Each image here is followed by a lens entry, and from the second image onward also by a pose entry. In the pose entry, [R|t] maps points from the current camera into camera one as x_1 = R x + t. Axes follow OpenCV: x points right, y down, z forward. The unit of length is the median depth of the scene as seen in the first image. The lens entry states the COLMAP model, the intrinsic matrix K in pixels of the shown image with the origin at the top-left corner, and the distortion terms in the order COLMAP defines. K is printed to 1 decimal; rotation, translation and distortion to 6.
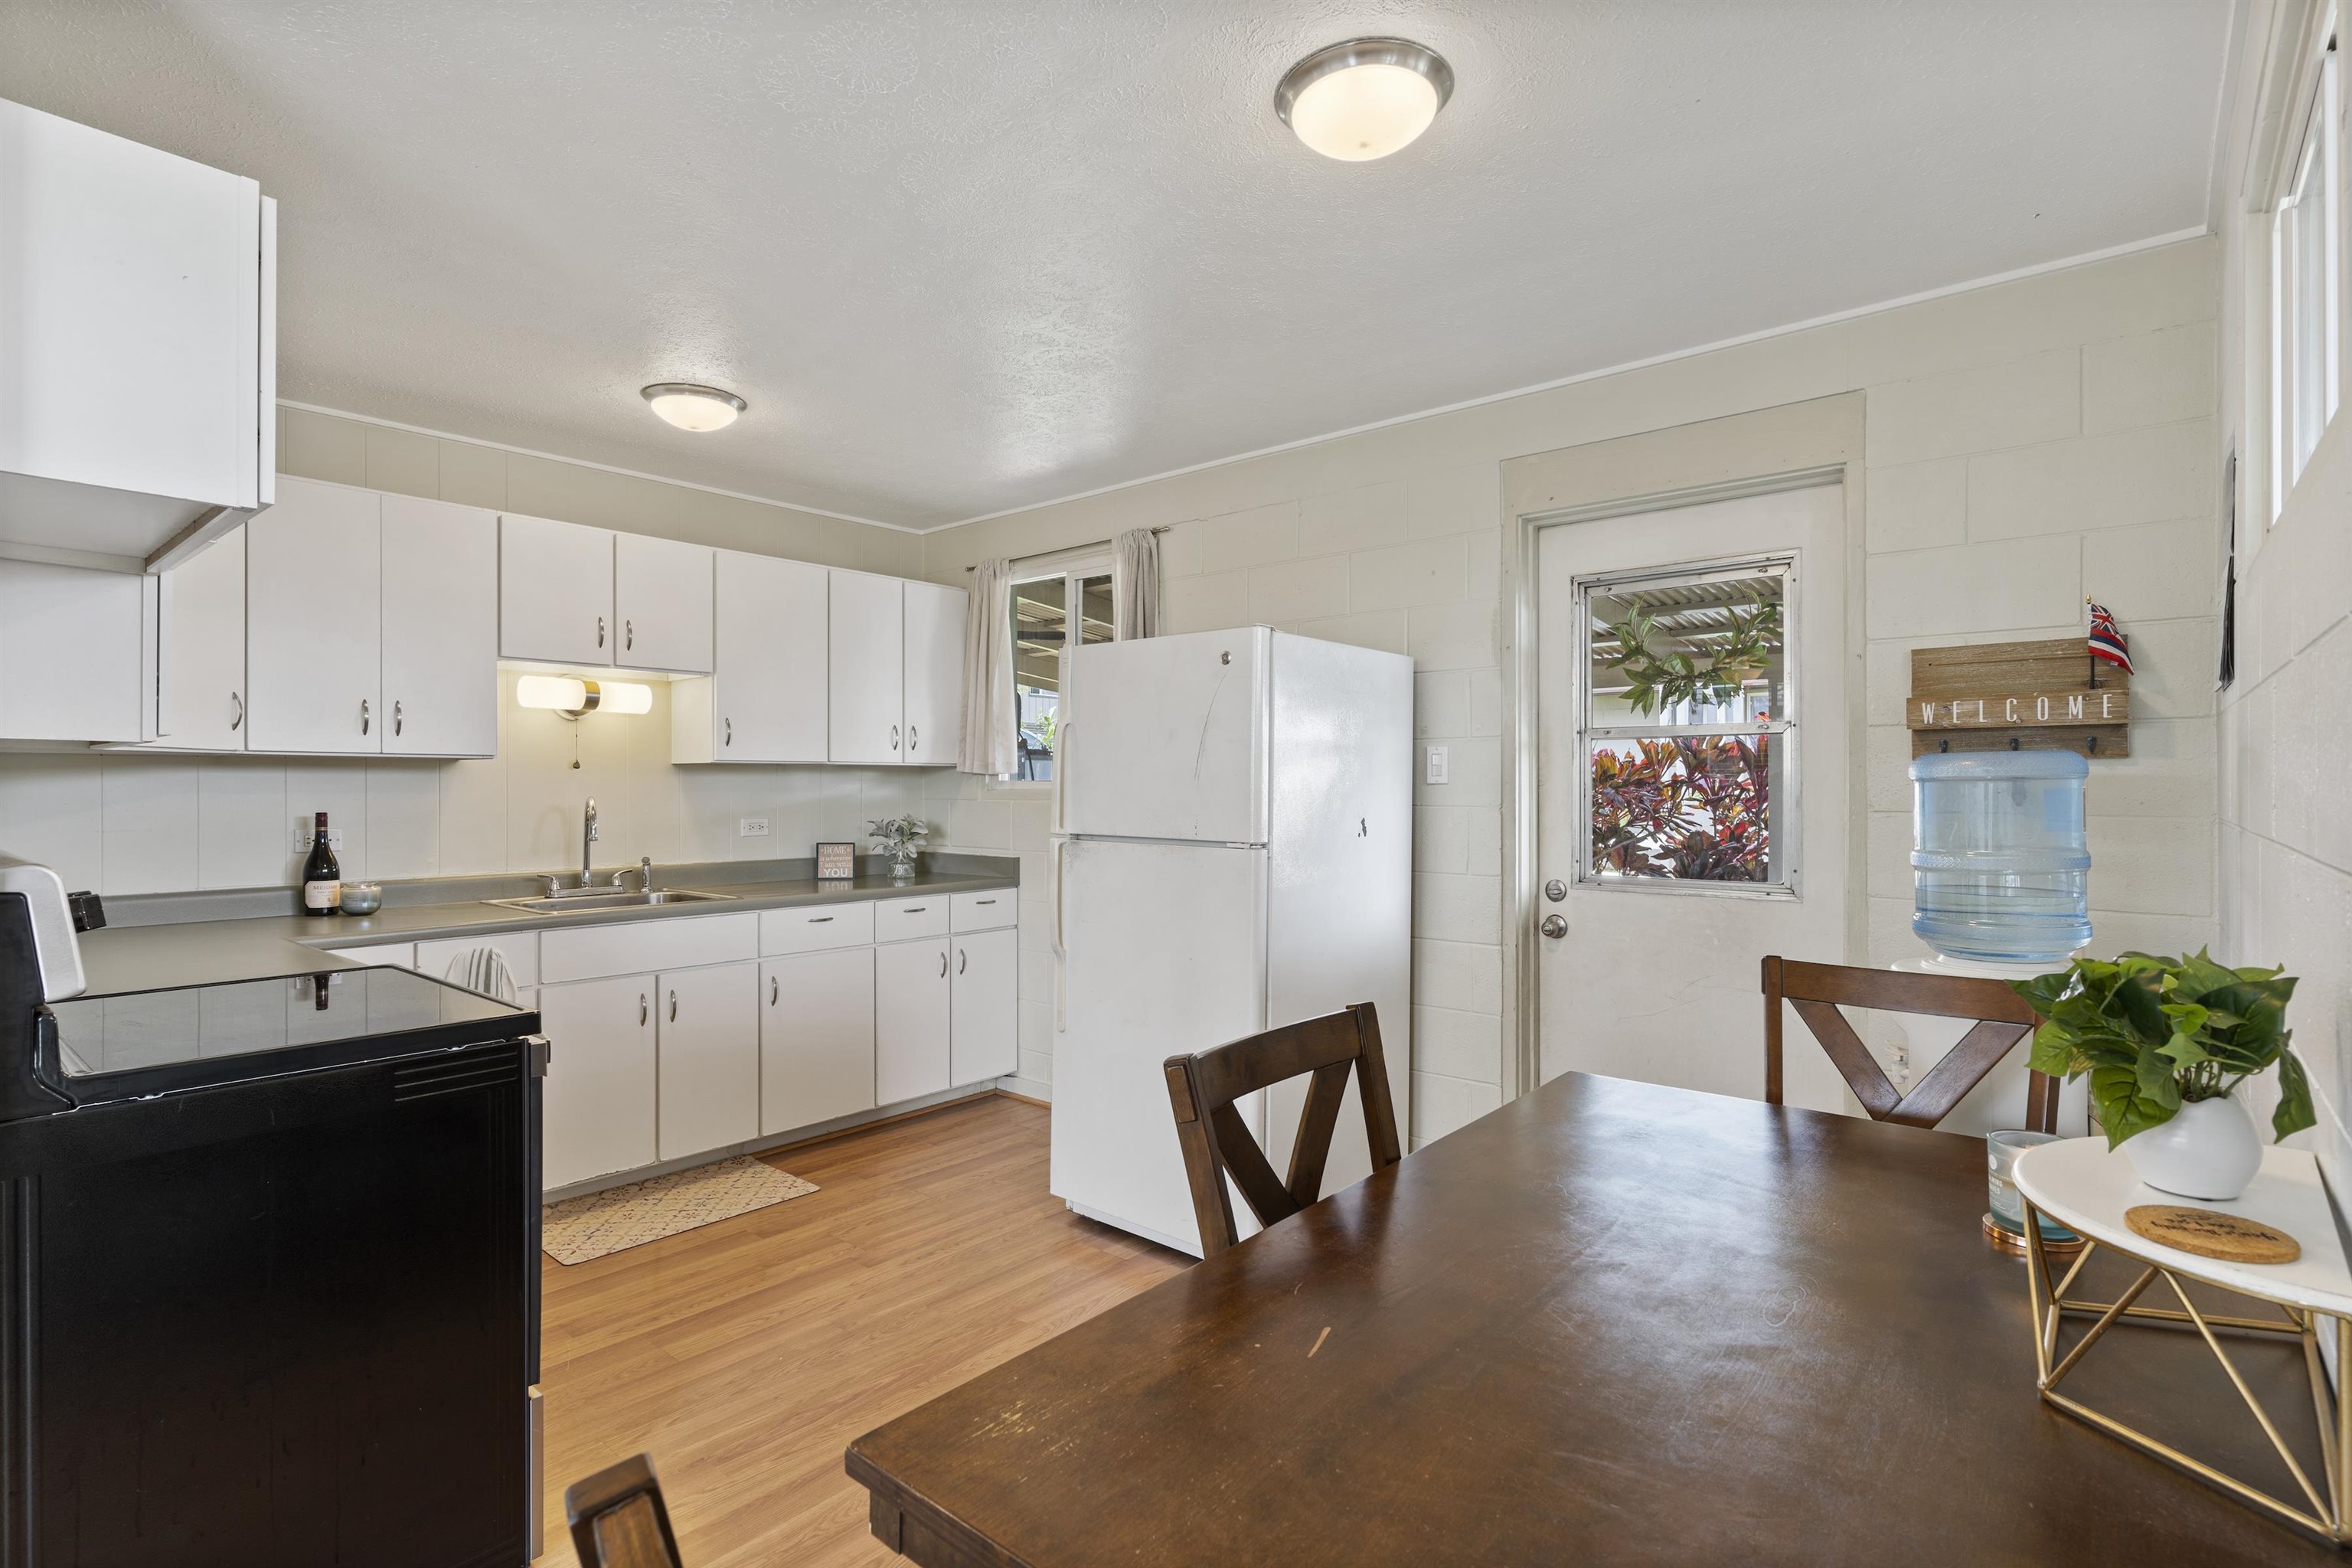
lens RADIAL K [[1137.7, 0, 1185.7], [0, 1137.7, 783.5], [0, 0, 1]] dist [0.004778, -0.000766]
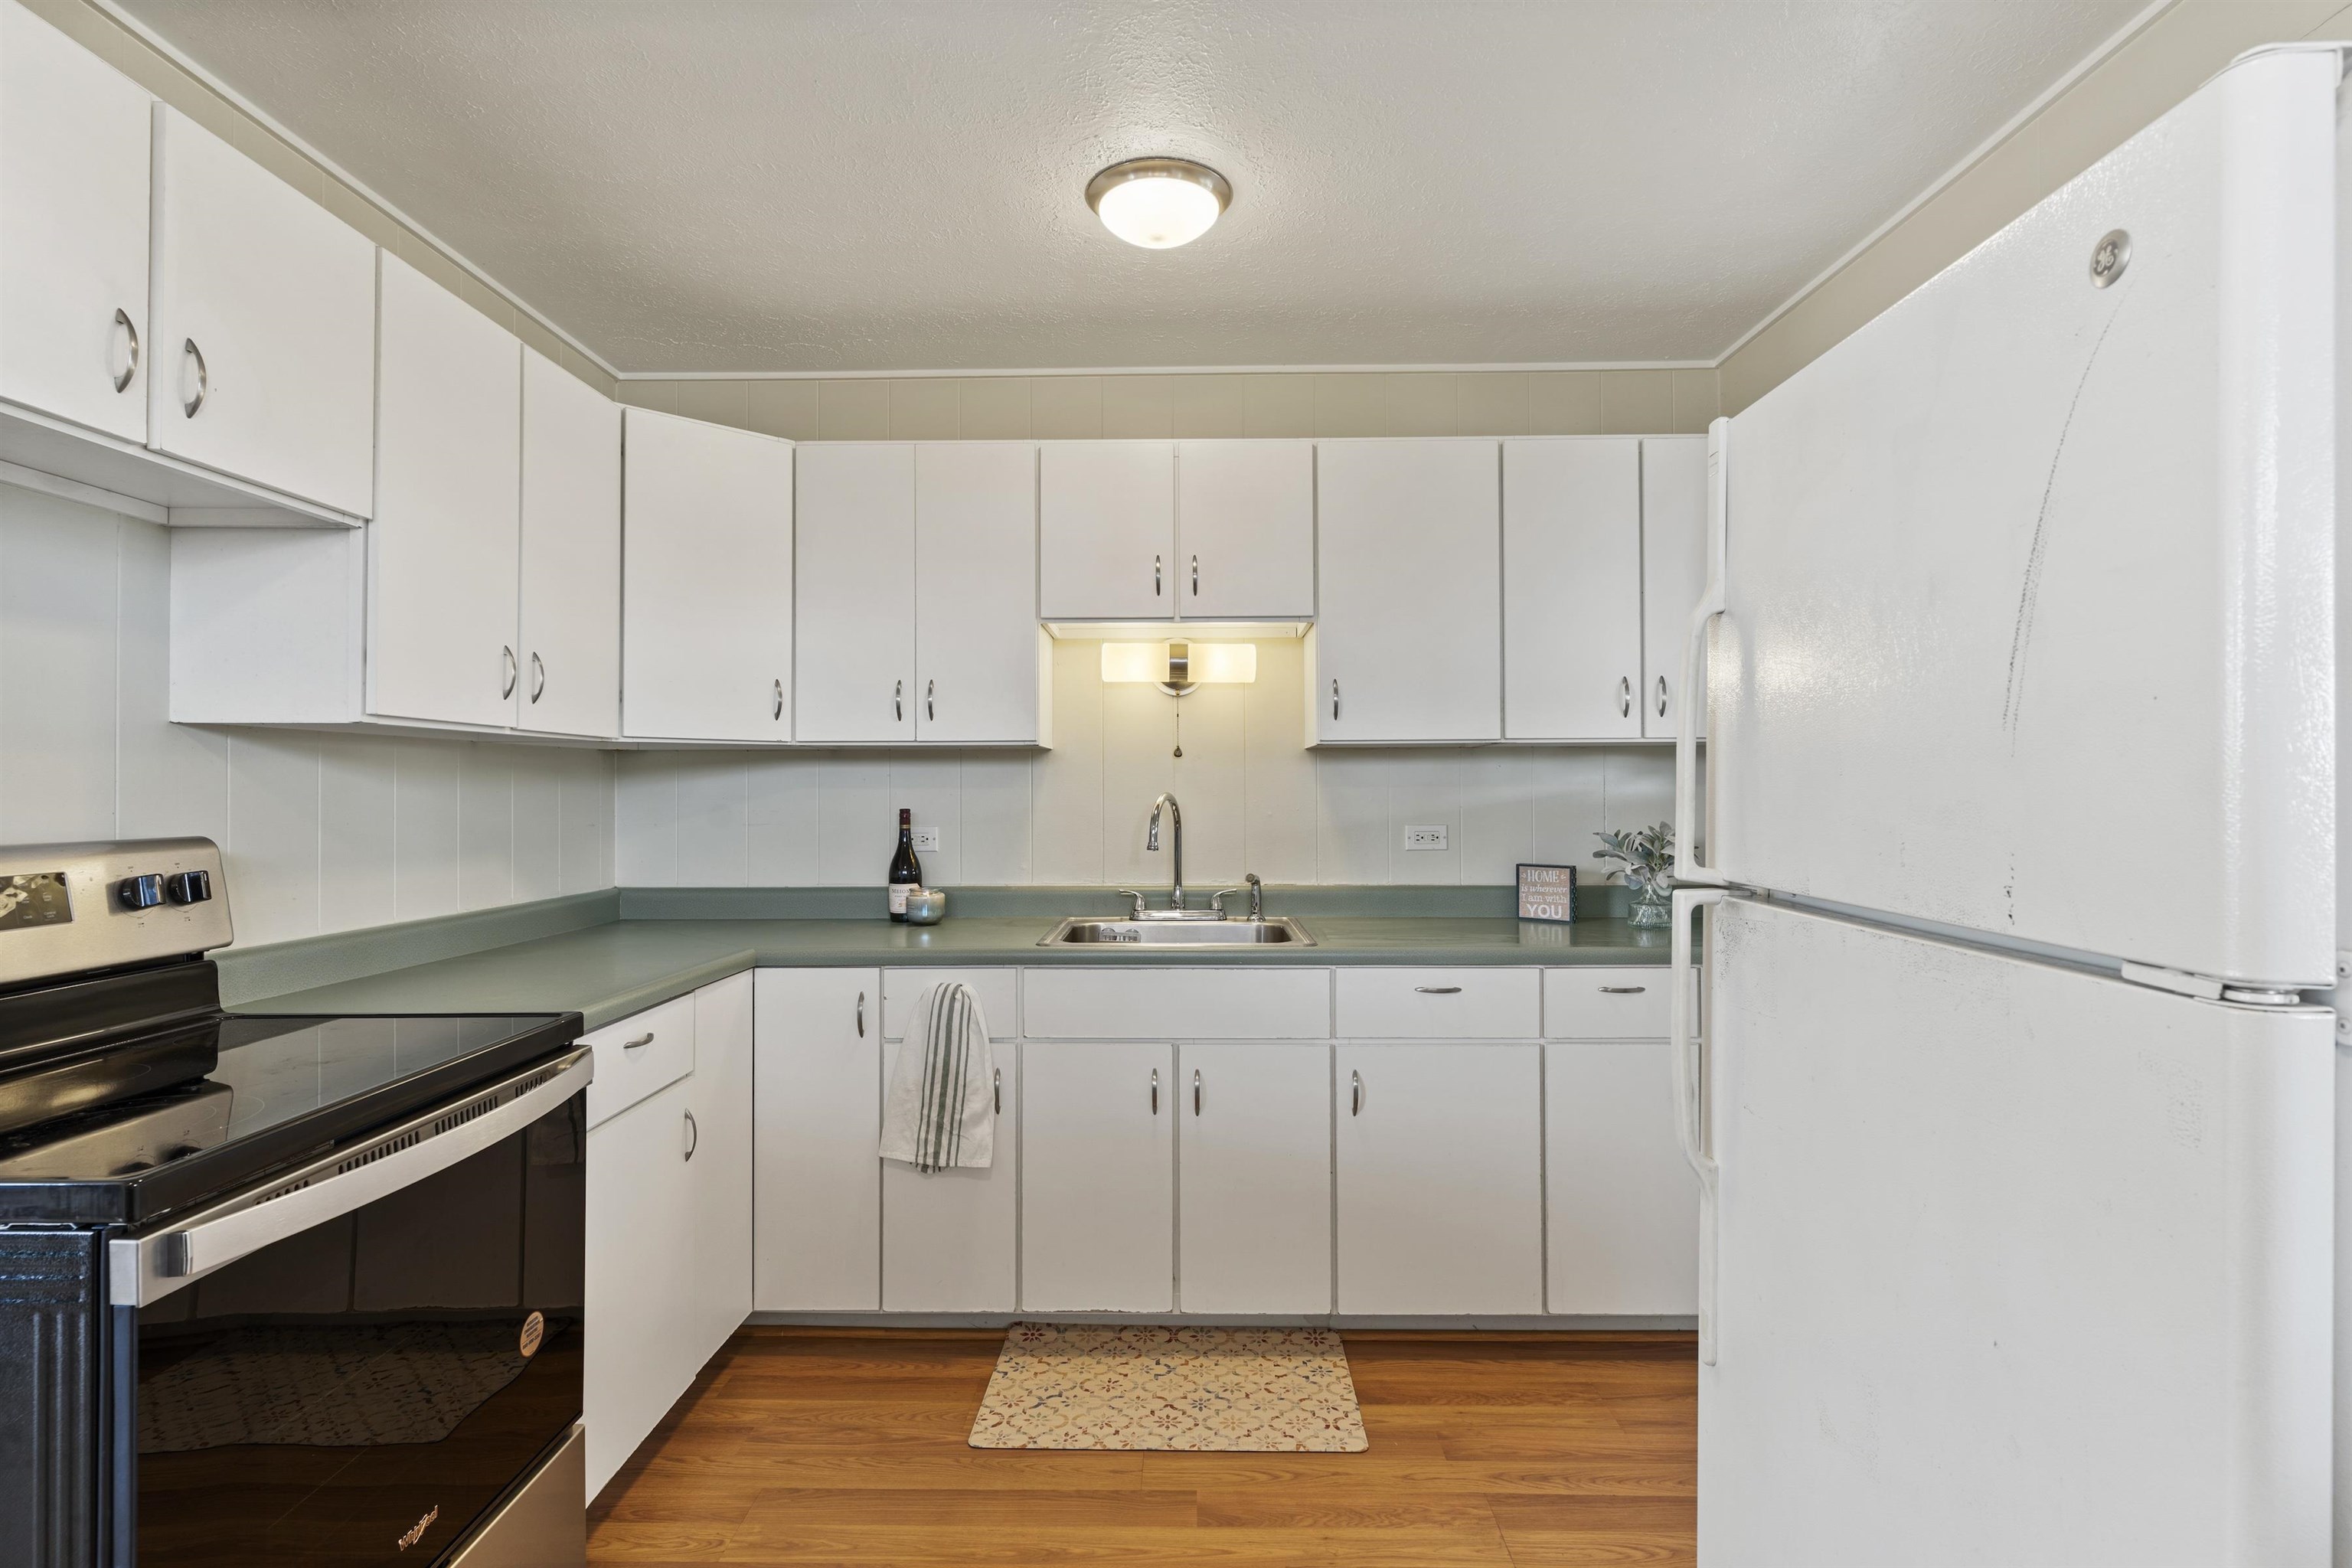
lens RADIAL K [[1137.7, 0, 1180.3], [0, 1137.7, 779.2], [0, 0, 1]] dist [0.004778, -0.000766]
pose [[0.630868, -0.009123, -0.775837, 0.089606], [0.005055, 0.999958, -0.007647, 0.009573], [0.775874, 0.000902, 0.630888, 0.587285]]
